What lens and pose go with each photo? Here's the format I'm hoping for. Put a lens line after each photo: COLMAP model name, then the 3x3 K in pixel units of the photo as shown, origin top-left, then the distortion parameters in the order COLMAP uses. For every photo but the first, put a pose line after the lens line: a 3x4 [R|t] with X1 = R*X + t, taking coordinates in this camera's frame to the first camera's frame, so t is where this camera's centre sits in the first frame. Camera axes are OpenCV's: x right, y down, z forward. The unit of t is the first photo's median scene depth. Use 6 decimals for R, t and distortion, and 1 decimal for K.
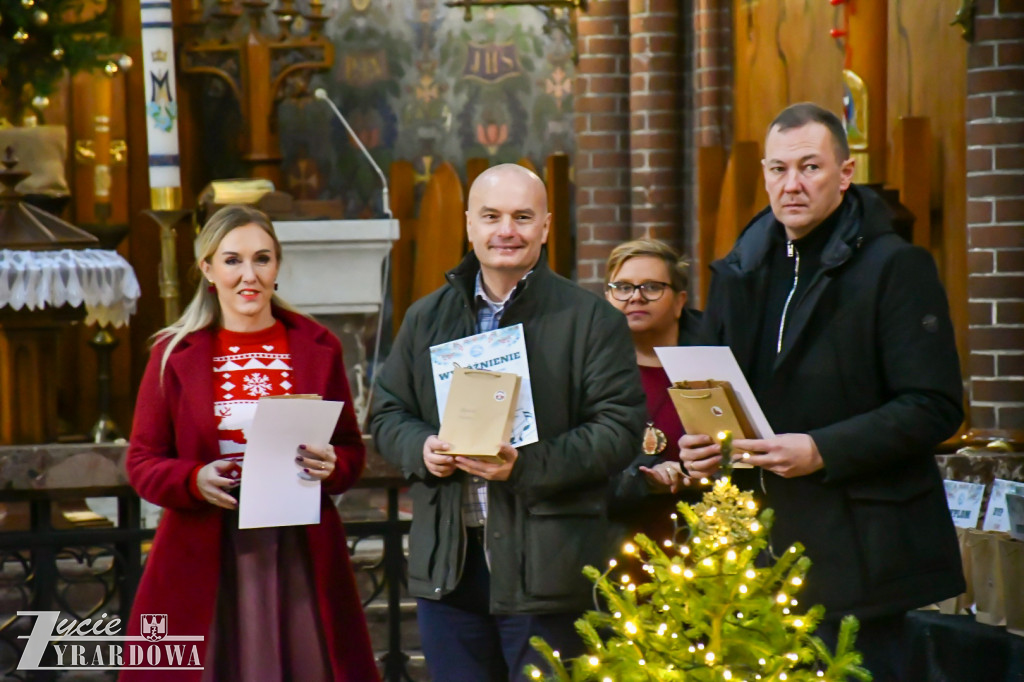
lens RADIAL K [[5373.9, 0, 512.0], [0, 5373.9, 341.0], [0, 0, 1]] dist [2.564105, 2.367540]
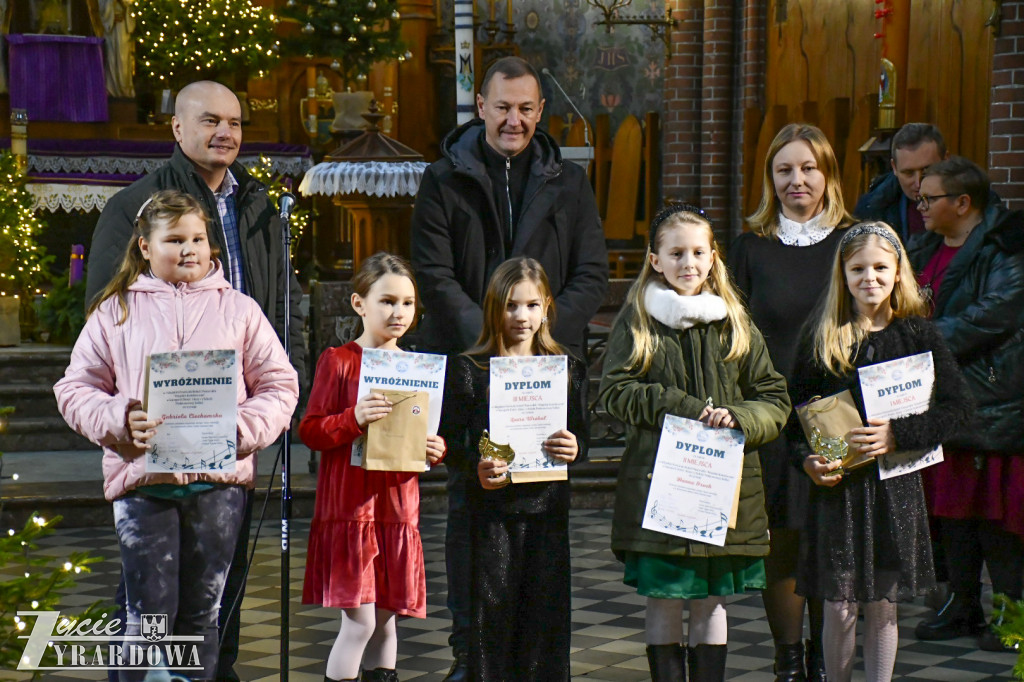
lens RADIAL K [[2565.6, 0, 512.0], [0, 2565.6, 341.0], [0, 0, 1]] dist [0.685833, 1.543637]
pose [[0.999453, 0.018292, 0.027556, -0.059914], [-0.019590, 0.998674, 0.047604, 0.000028], [-0.026648, -0.048118, 0.998486, 0.176179]]
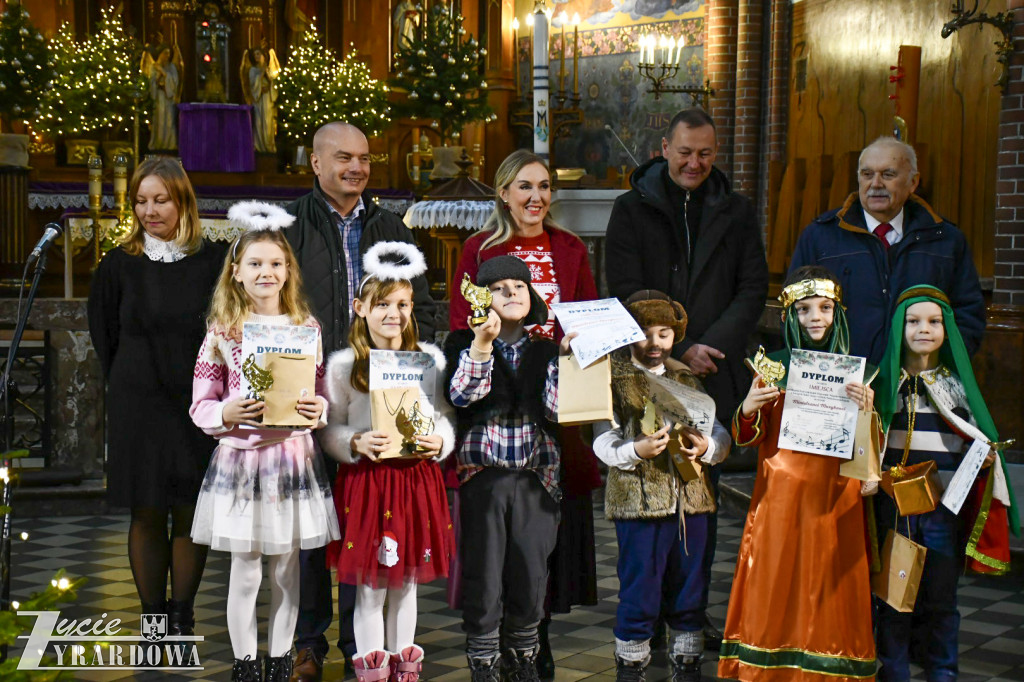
lens RADIAL K [[1859.4, 0, 512.0], [0, 1859.4, 341.0], [0, 0, 1]] dist [0.325915, 0.527219]
pose [[0.999615, 0.027733, -0.000838, -0.061656], [-0.027663, 0.998517, 0.046899, 0.002132], [0.002137, -0.046857, 0.998899, 0.270902]]
